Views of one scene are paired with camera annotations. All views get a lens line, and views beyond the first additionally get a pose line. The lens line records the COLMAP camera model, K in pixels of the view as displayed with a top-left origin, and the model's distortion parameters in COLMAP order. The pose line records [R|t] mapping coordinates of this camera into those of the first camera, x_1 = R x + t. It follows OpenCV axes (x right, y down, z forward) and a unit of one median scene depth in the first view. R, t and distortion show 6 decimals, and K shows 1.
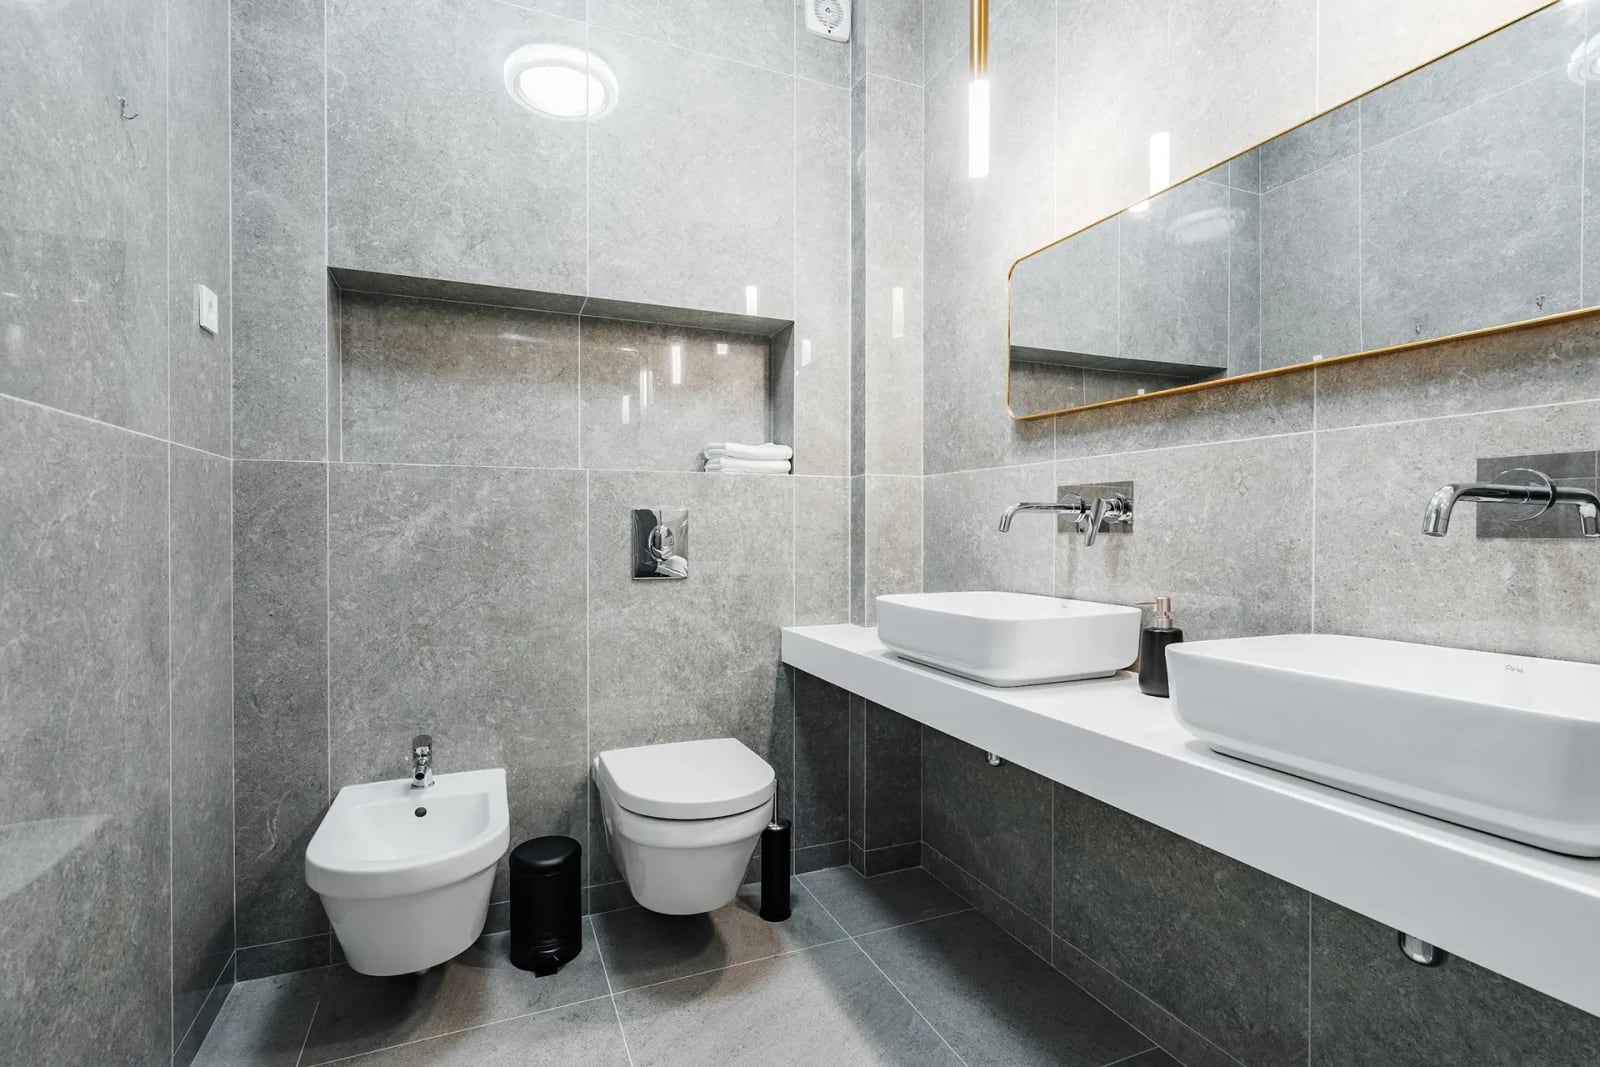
lens RADIAL K [[748.2, 0, 804.7], [0, 748.2, 530.0], [0, 0, 1]] dist [-0.003573, 0.000780]
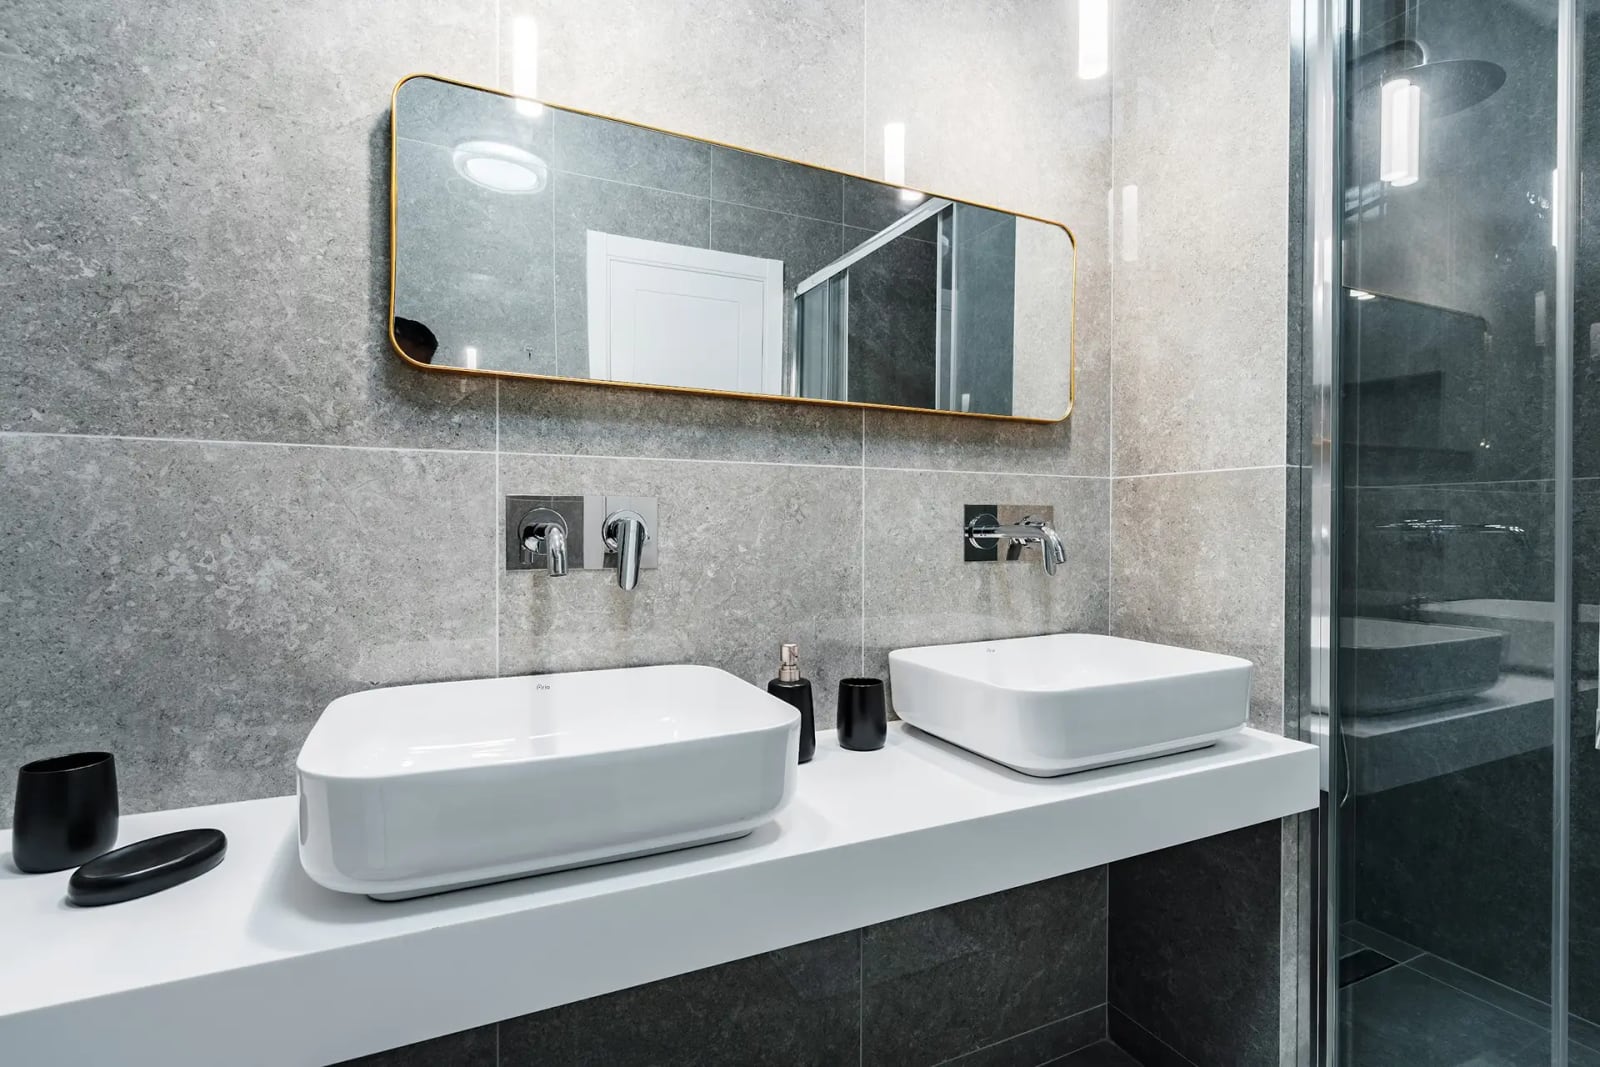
lens RADIAL K [[748.2, 0, 803.0], [0, 748.2, 536.3], [0, 0, 1]] dist [-0.003573, 0.000780]
pose [[-0.027608, -0.008430, 0.999583, -0.364953], [0.003791, 0.999956, 0.008538, -0.037369], [-0.999612, 0.004025, -0.027575, 1.007695]]
